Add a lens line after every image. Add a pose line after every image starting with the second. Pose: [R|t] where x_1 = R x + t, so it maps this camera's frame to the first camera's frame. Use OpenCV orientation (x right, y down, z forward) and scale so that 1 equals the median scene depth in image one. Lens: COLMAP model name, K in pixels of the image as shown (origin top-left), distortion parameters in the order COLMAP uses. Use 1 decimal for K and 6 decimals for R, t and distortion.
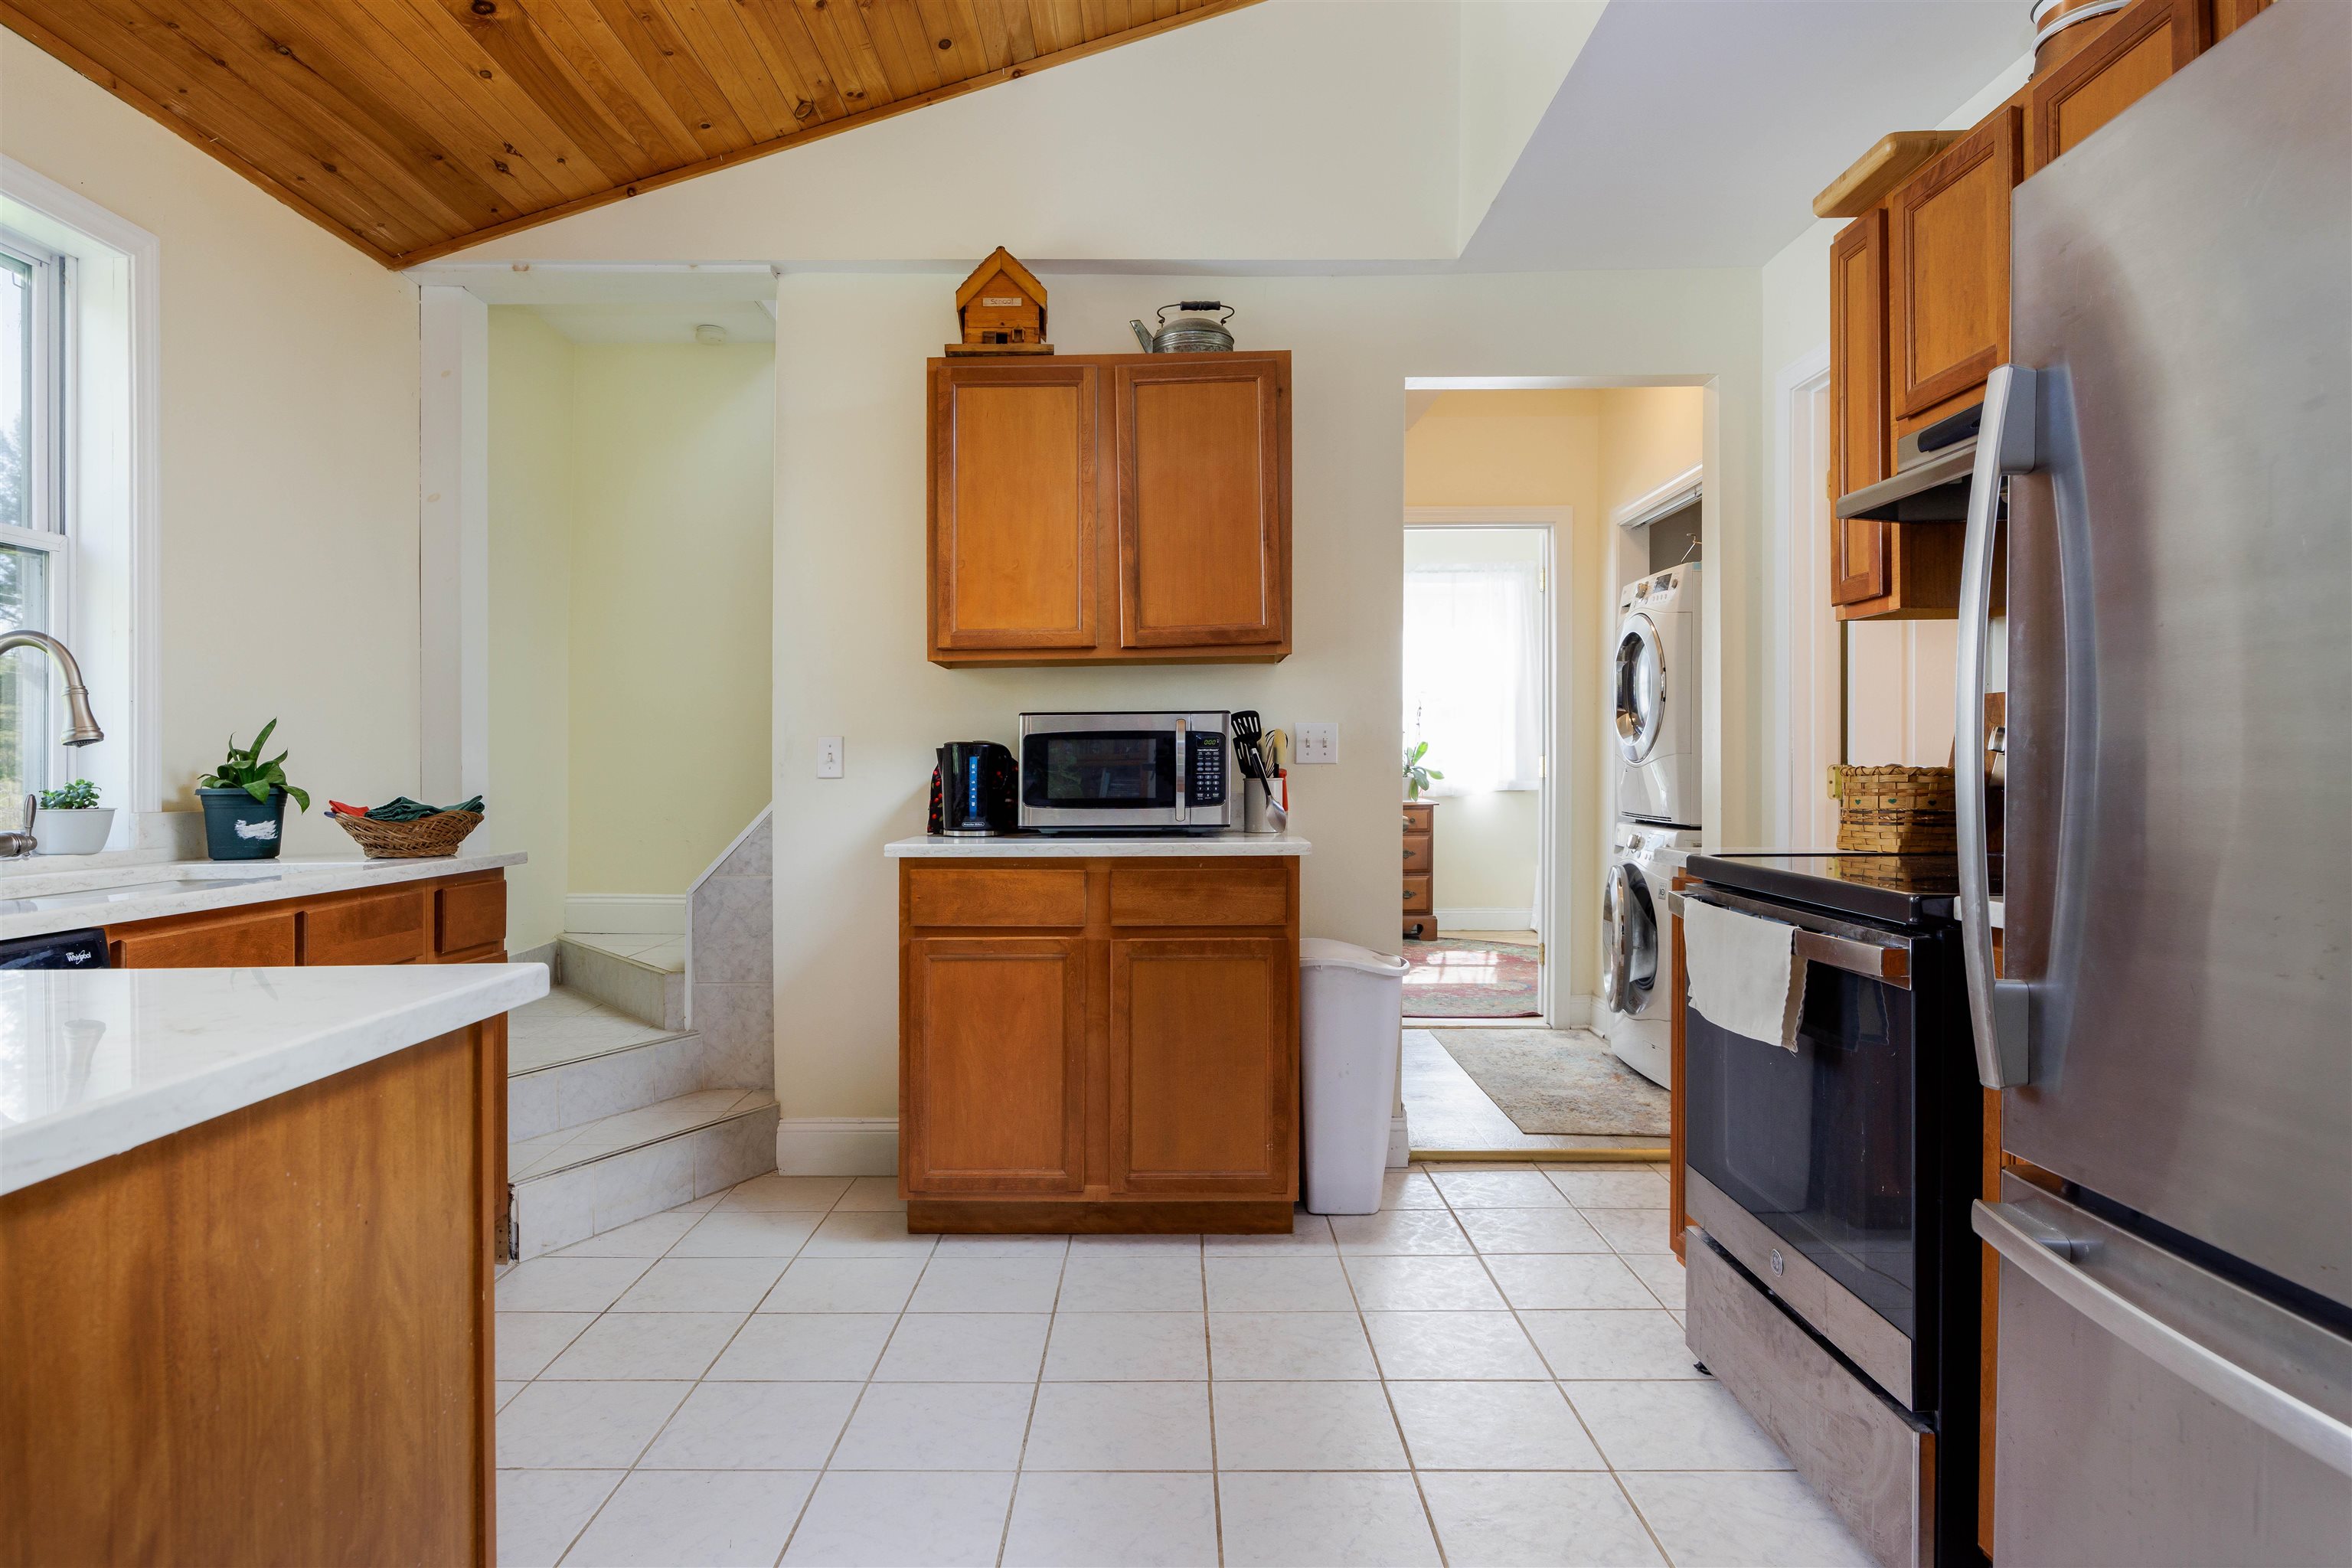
lens RADIAL K [[1367.6, 0, 1172.4], [0, 1367.6, 767.6], [0, 0, 1]] dist [-0.006130, -0.000359]
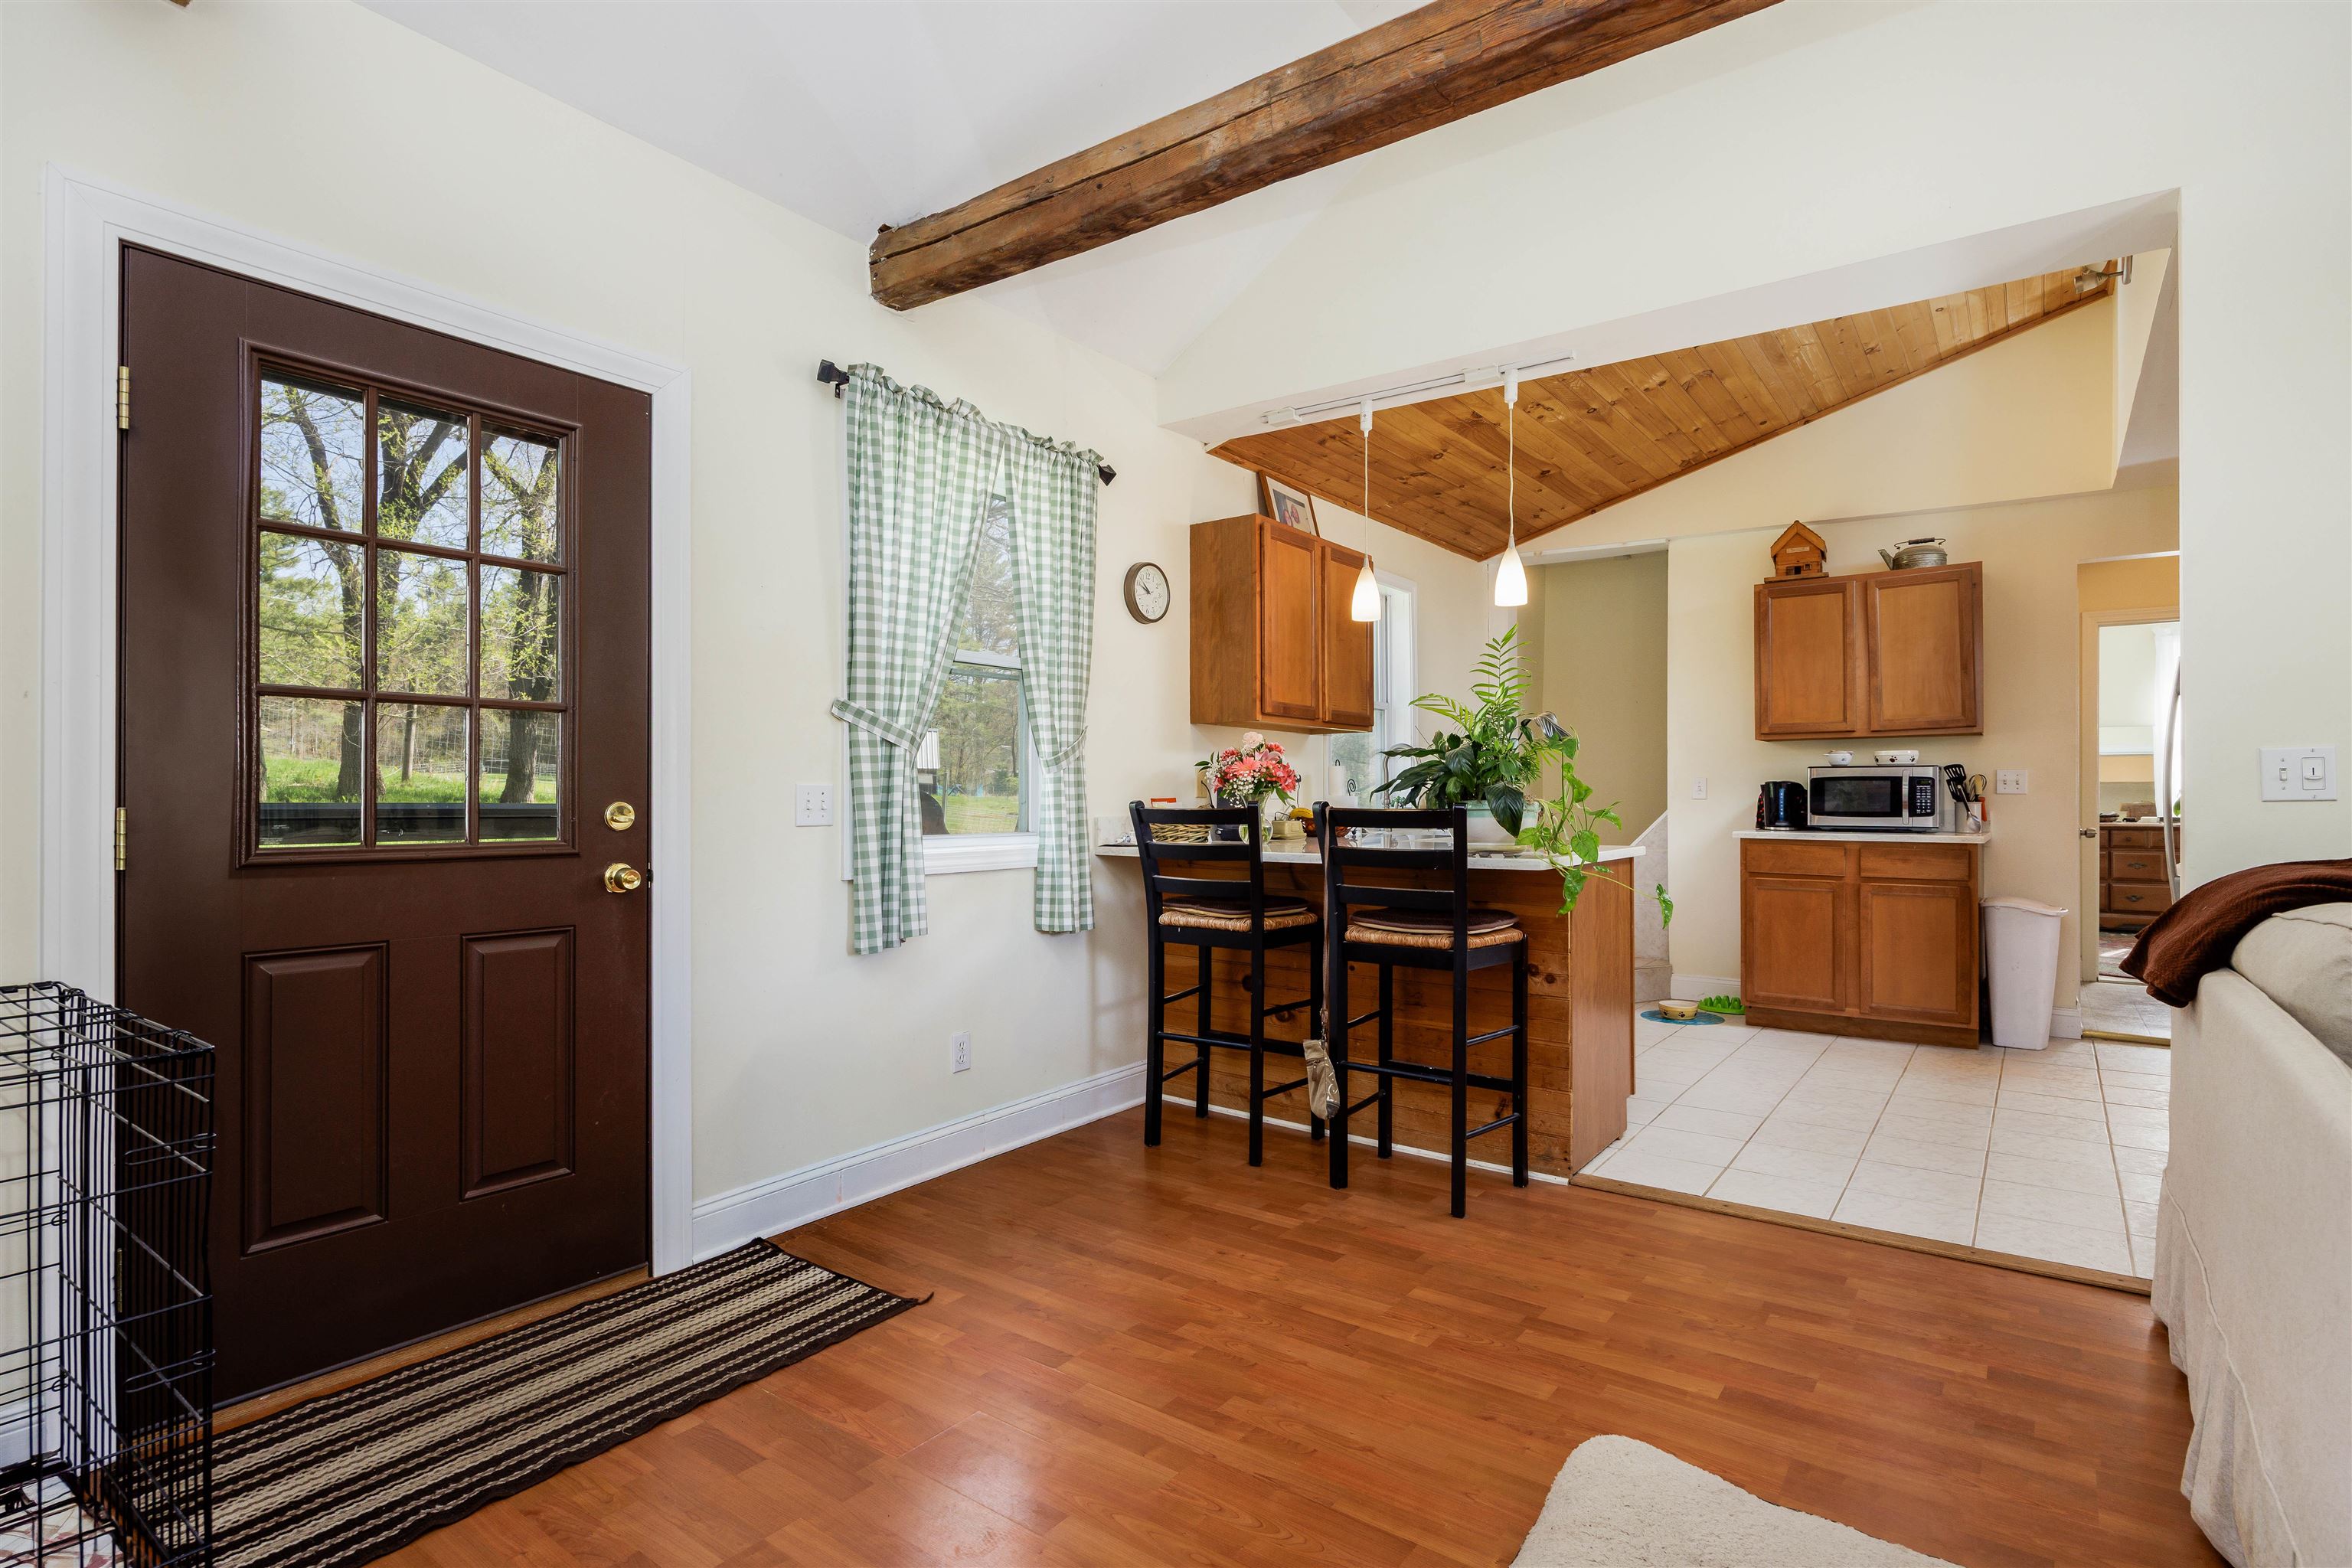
lens RADIAL K [[1089.7, 0, 1175.2], [0, 1089.7, 764.3], [0, 0, 1]] dist [-0.002146, -0.000071]
pose [[0.785239, -0.007745, -0.619145, 0.139167], [-0.005181, 0.999805, -0.019078, -0.009394], [0.619172, 0.018188, 0.785045, -0.767025]]
